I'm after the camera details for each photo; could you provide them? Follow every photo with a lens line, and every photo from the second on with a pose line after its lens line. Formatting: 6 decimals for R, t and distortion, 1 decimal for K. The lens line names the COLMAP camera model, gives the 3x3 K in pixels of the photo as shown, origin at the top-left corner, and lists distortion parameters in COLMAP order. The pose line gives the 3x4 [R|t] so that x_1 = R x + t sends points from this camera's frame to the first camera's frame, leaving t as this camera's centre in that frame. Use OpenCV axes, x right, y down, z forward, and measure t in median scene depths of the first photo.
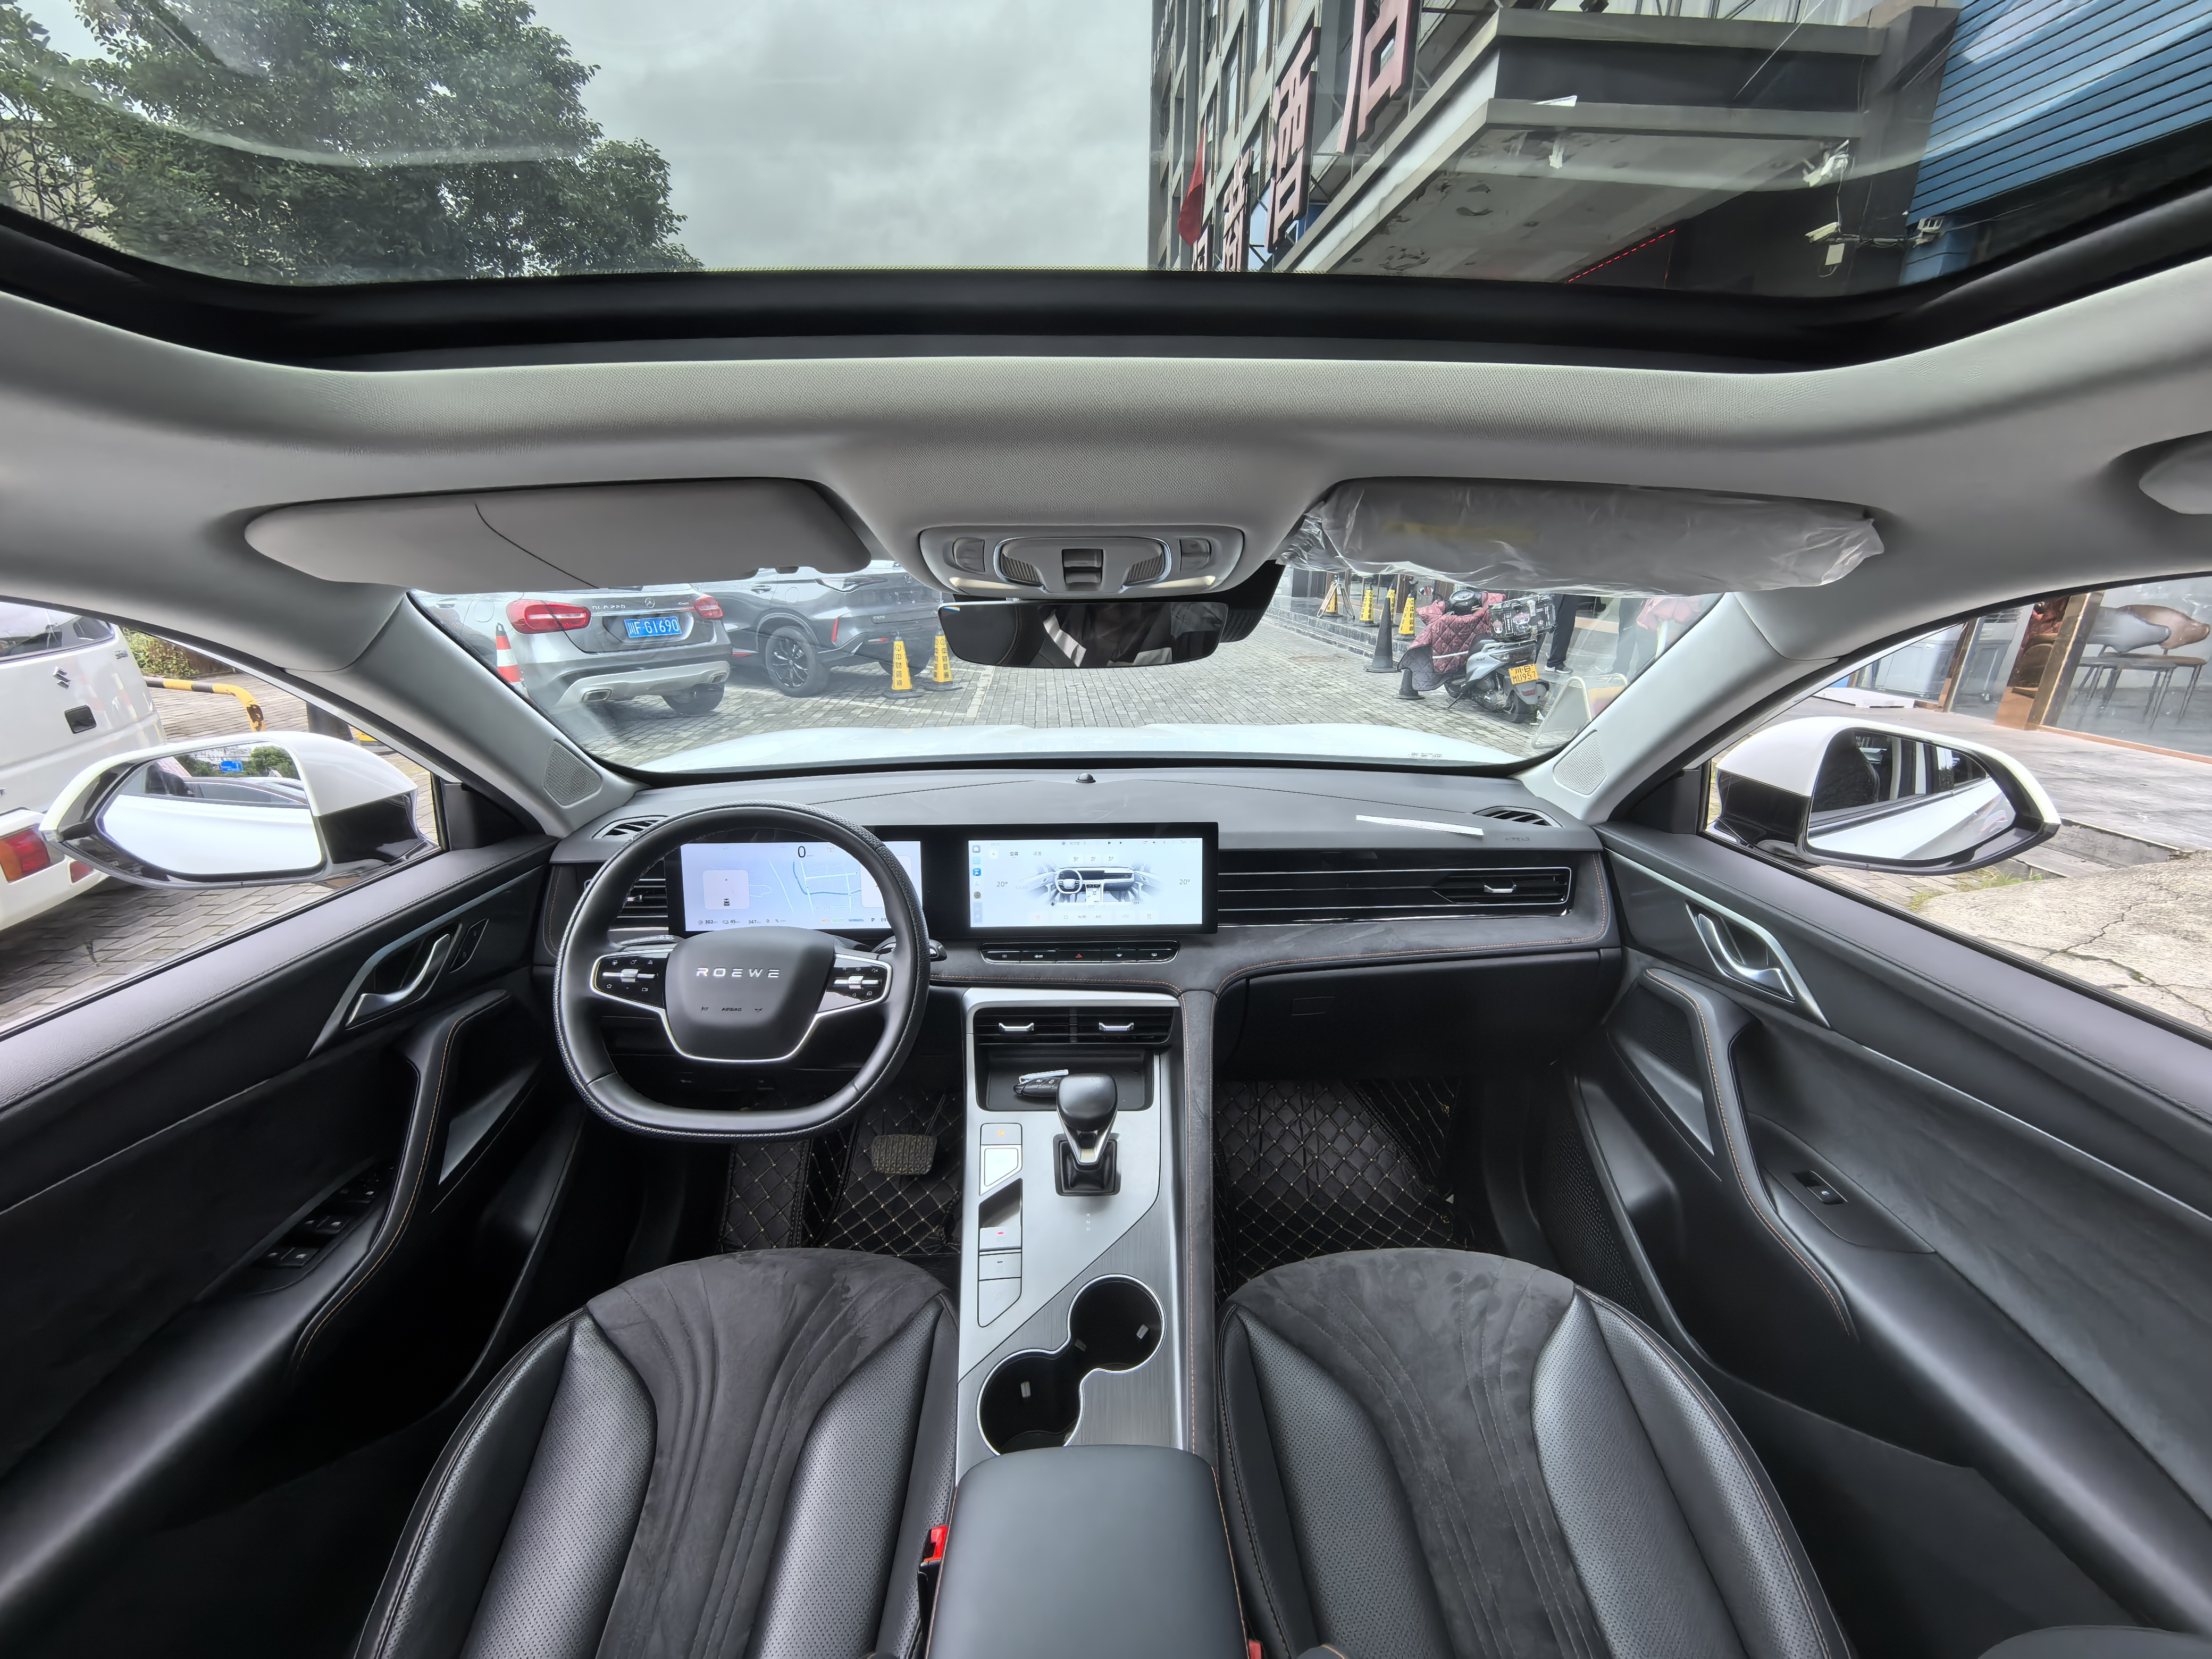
lens RADIAL K [[875.4, 0, 1114.7], [0, 875.4, 821.8], [0, 0, 1]] dist [0.009297, -0.000299]
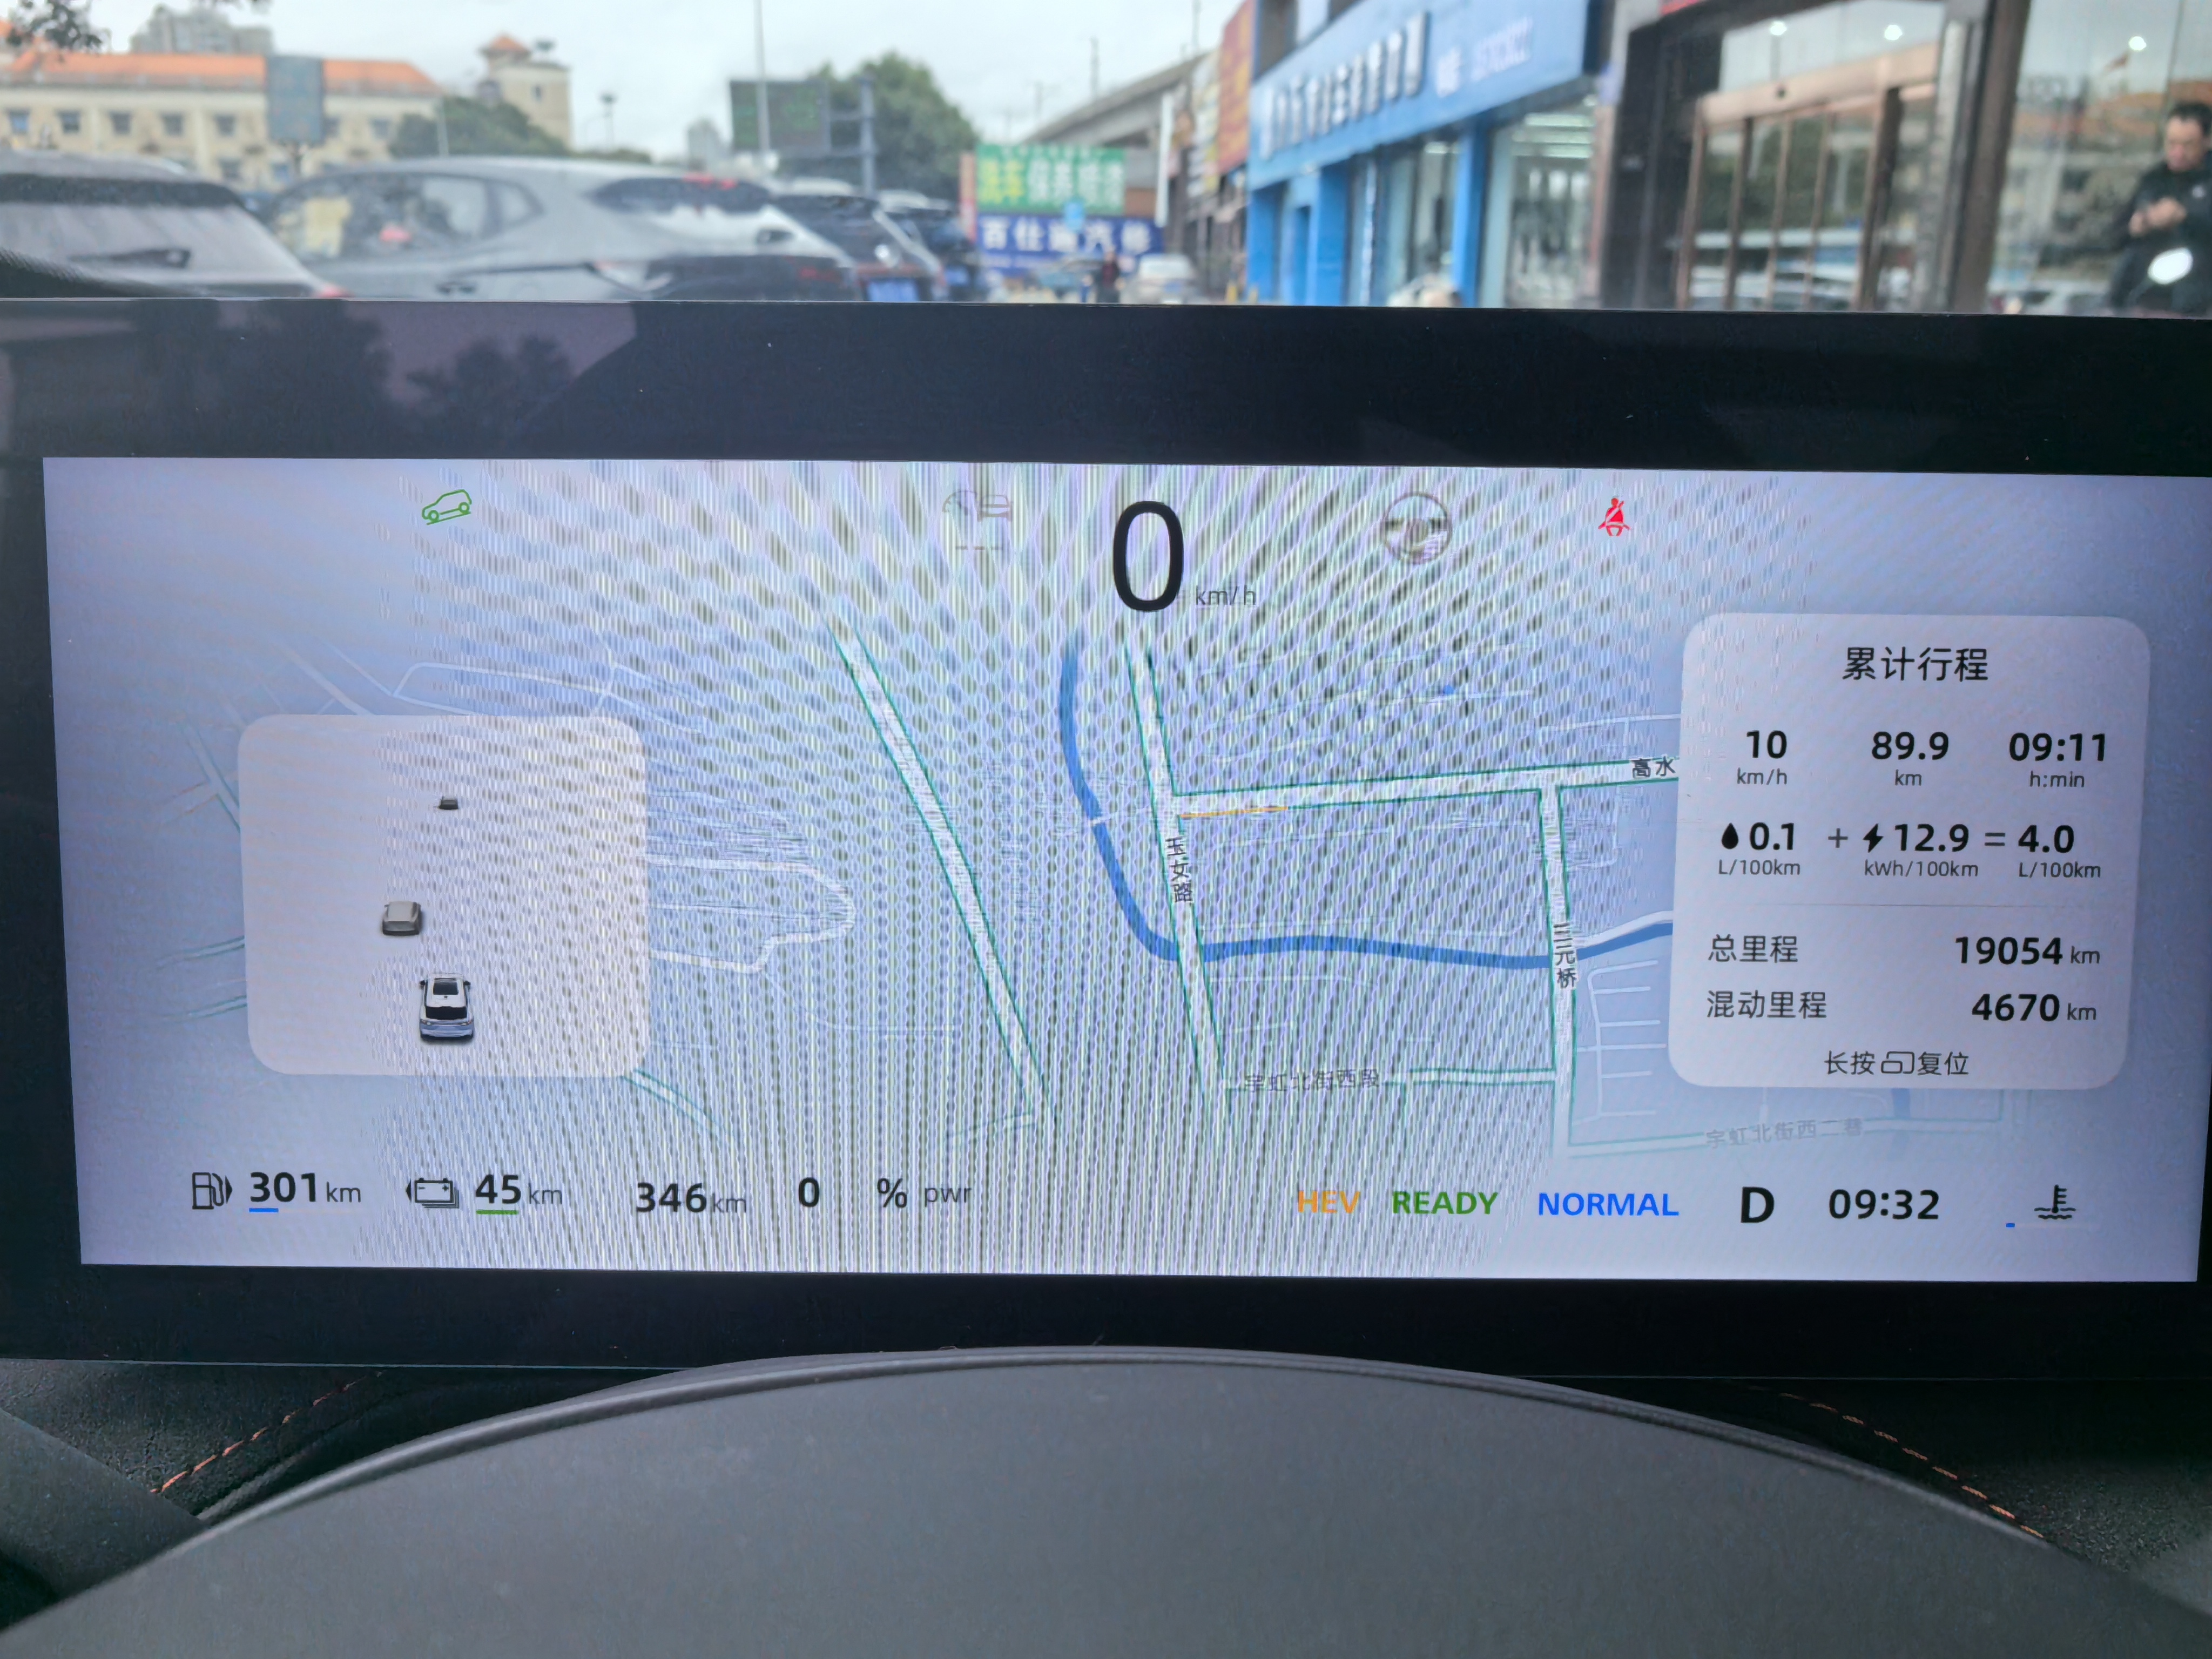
lens RADIAL K [[1758.8, 0, 1106.0], [0, 1758.8, 829.5], [0, 0, 1]] dist [-0.032433, 0.001125]
pose [[0.999772, 0.016678, -0.013296, -0.351280], [-0.016873, 0.999750, -0.014689, 0.071767], [0.013048, 0.014910, 0.999804, 0.766135]]
